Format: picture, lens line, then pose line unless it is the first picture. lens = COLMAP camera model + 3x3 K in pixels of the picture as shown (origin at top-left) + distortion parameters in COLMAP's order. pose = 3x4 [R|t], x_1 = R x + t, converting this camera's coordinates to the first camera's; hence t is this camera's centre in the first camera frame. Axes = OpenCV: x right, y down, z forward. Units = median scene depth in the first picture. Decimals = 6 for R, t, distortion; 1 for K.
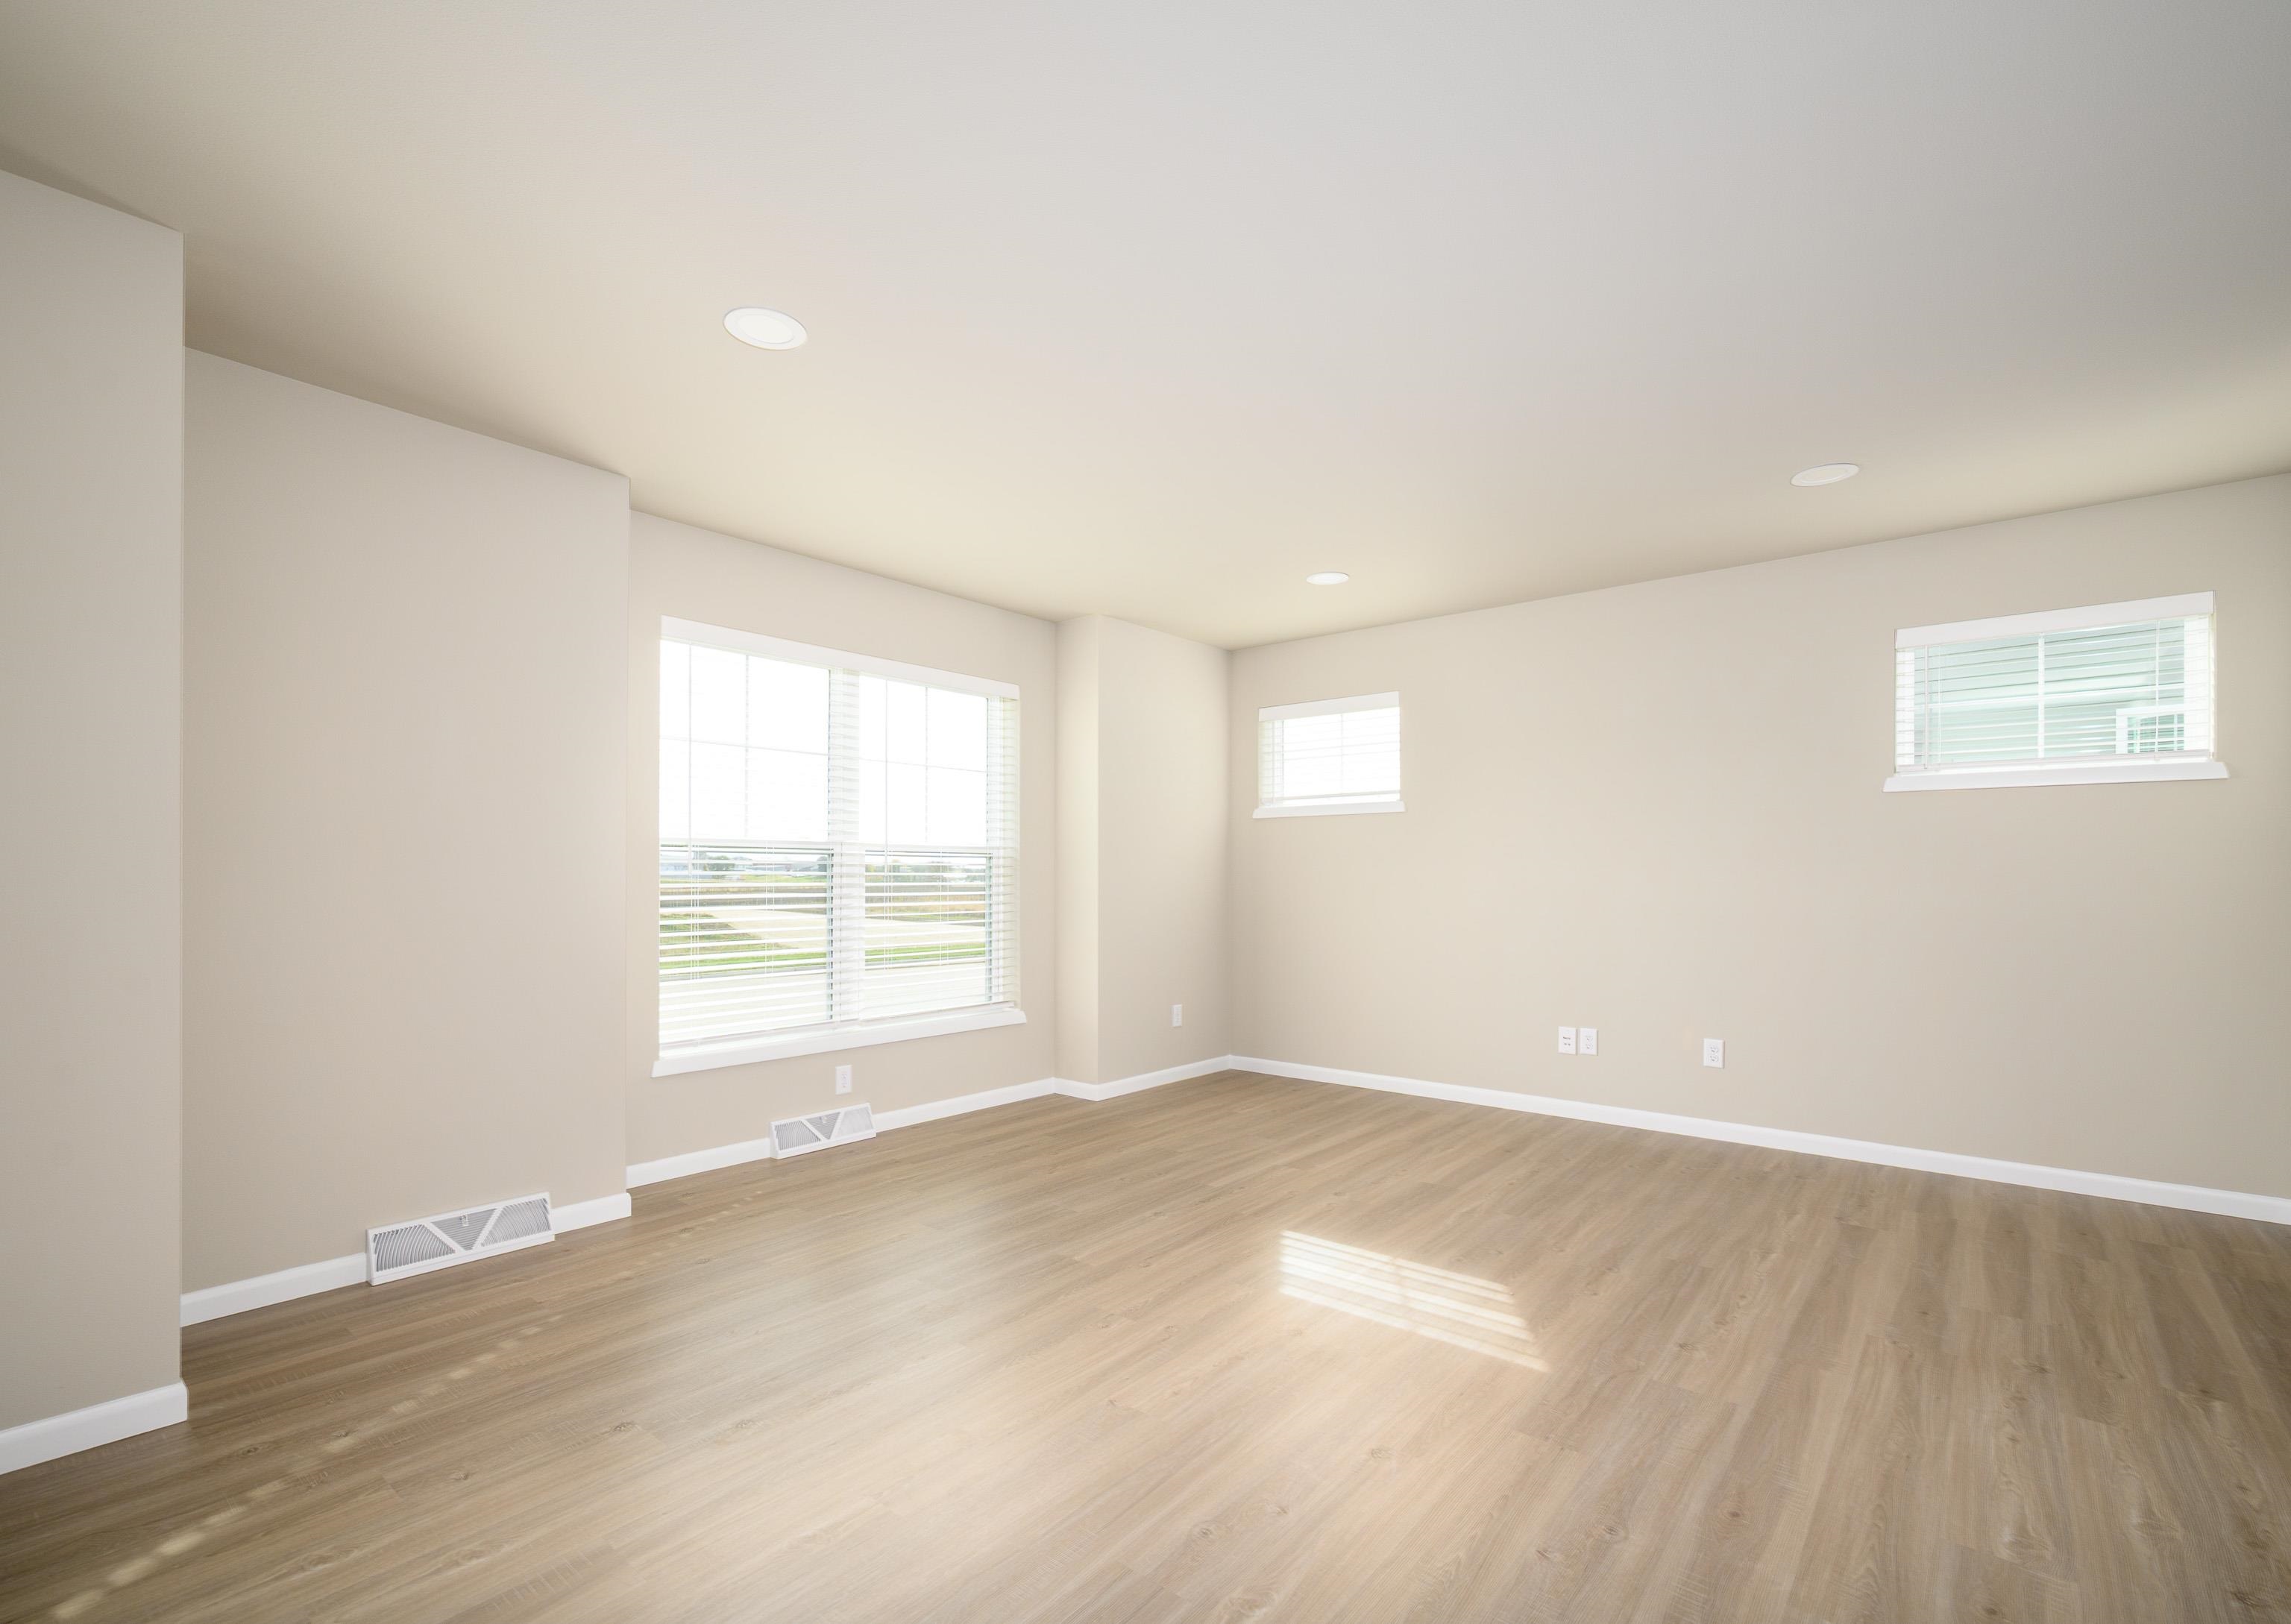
lens RADIAL K [[1036.9, 0, 1146.1], [0, 1036.9, 867.9], [0, 0, 1]] dist [0.002761, -0.000628]
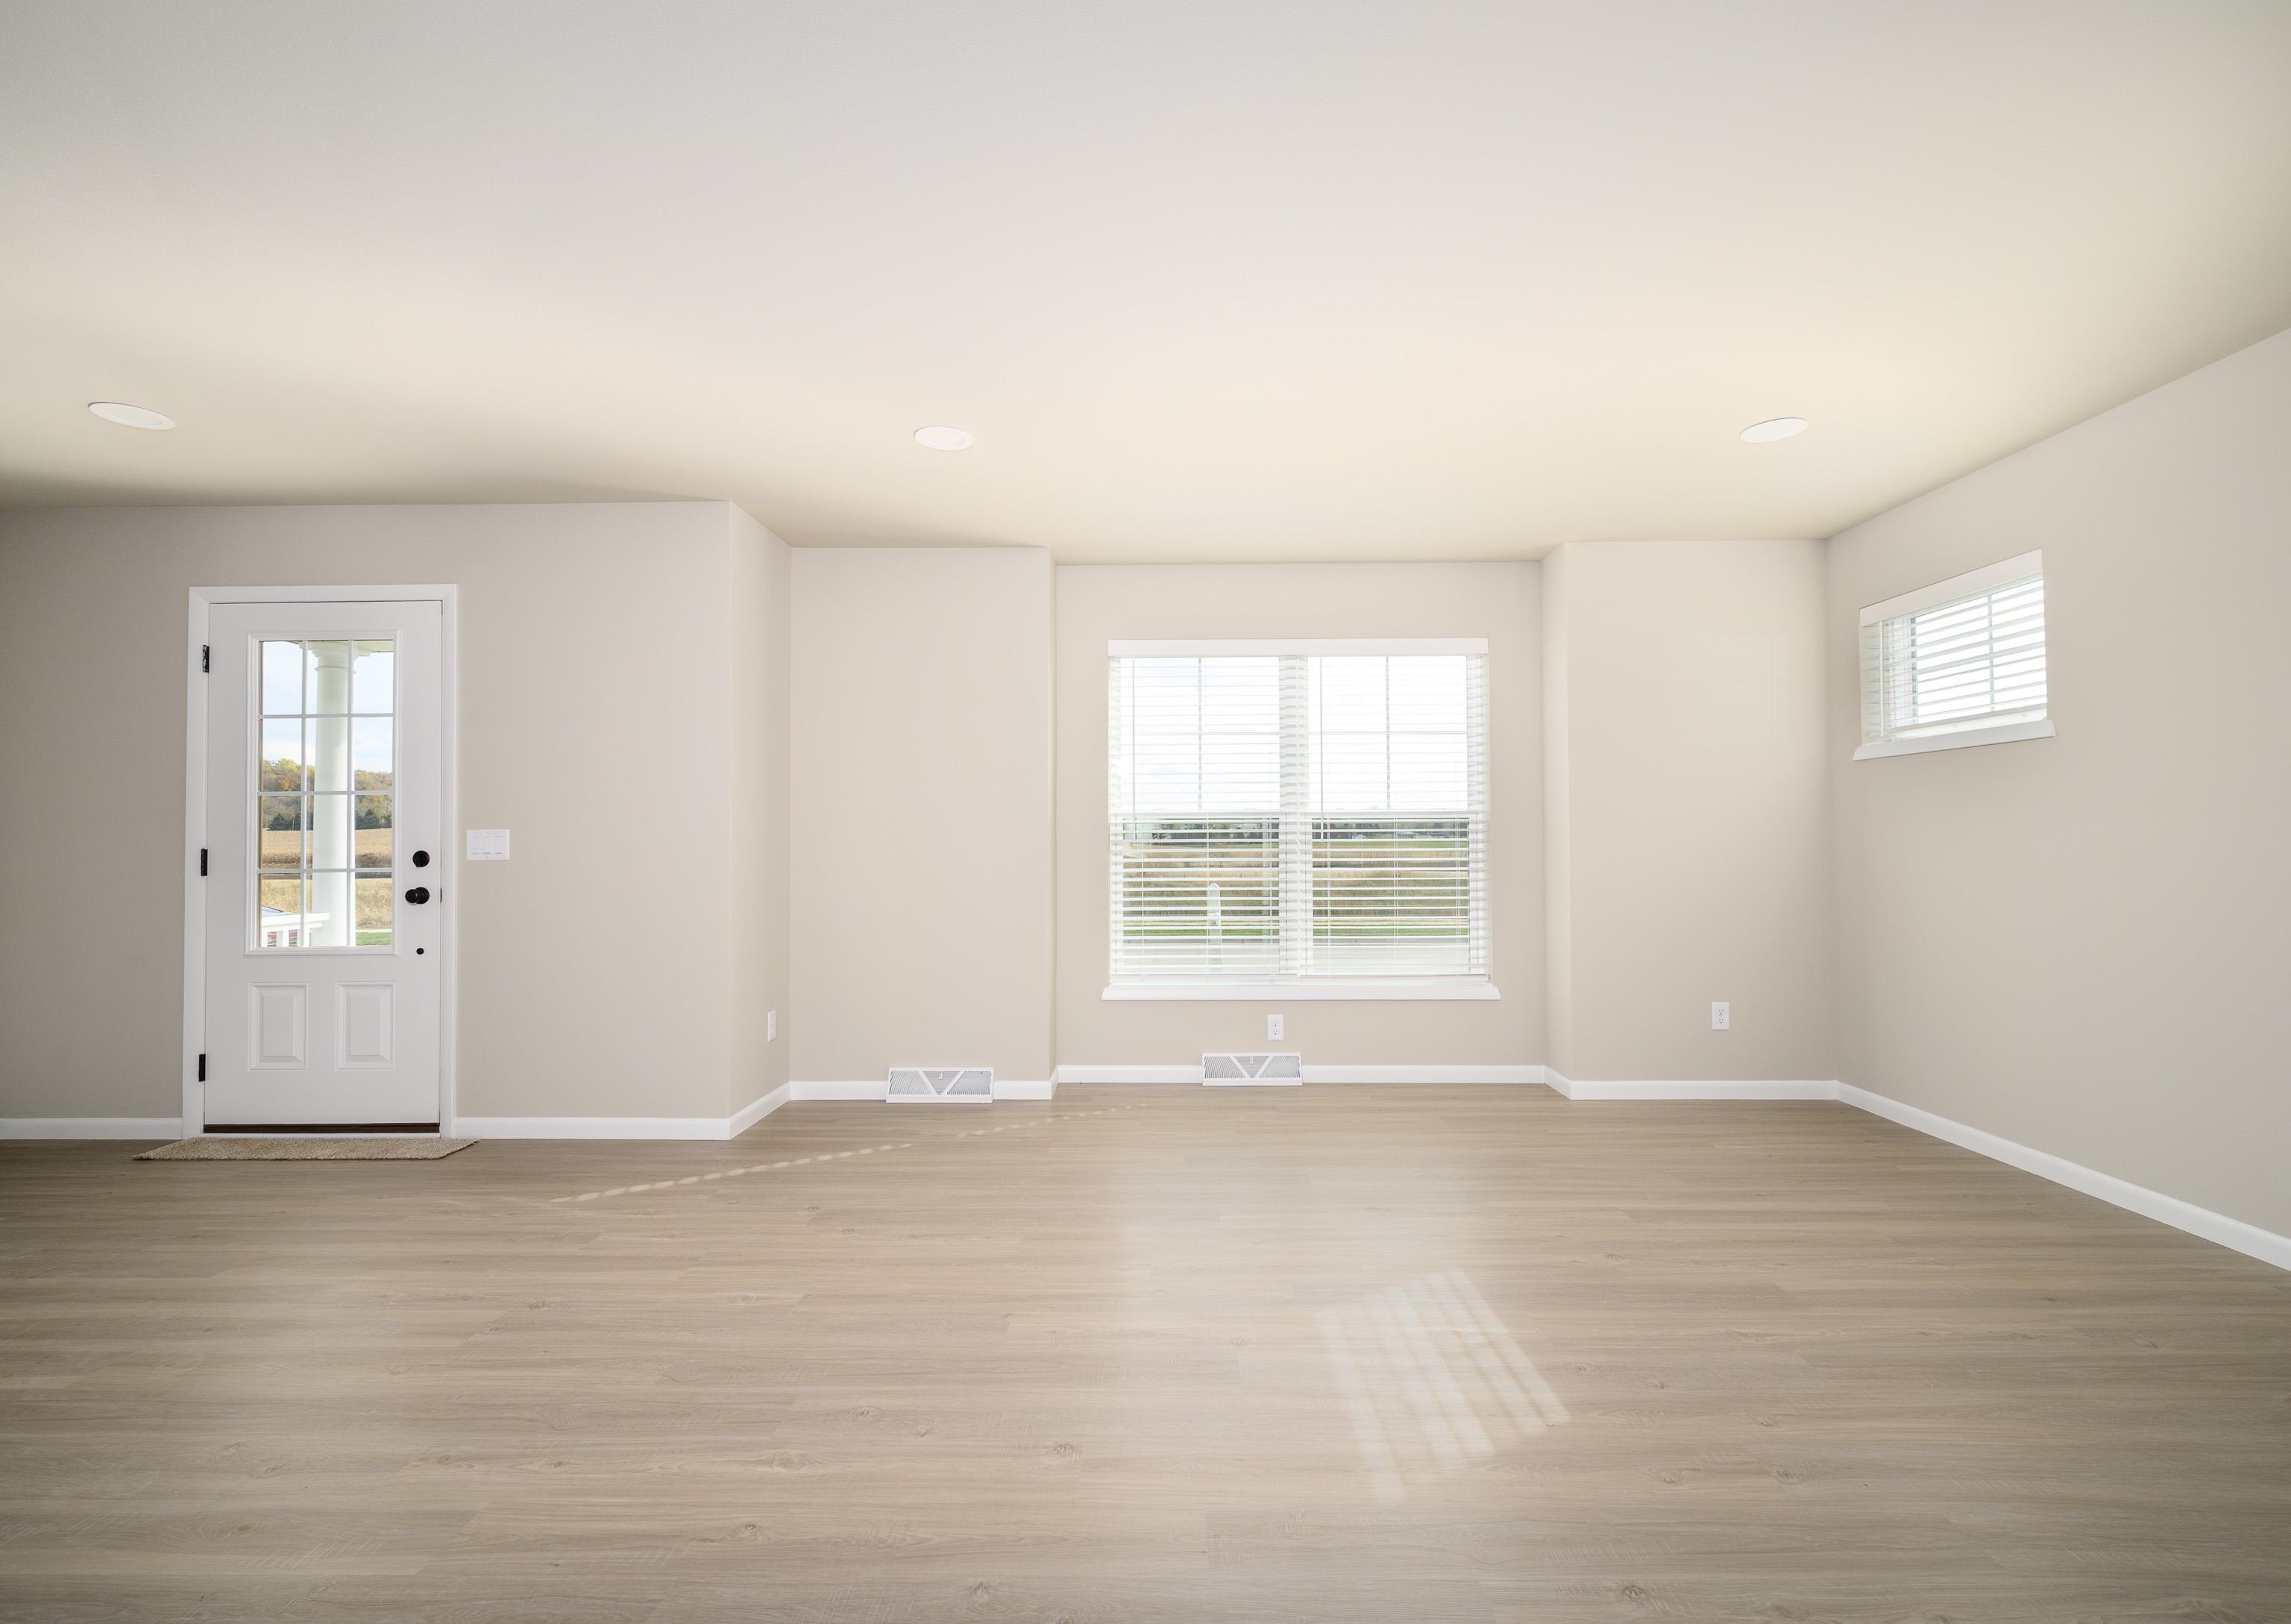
lens RADIAL K [[1014.4, 0, 1146.7], [0, 1014.4, 822.0], [0, 0, 1]] dist [0.001744, -0.000284]
pose [[0.625691, -0.019710, -0.779822, 0.480570], [0.012379, 0.999806, -0.015338, 0.000607], [0.779972, -0.000057, 0.625814, 0.224627]]
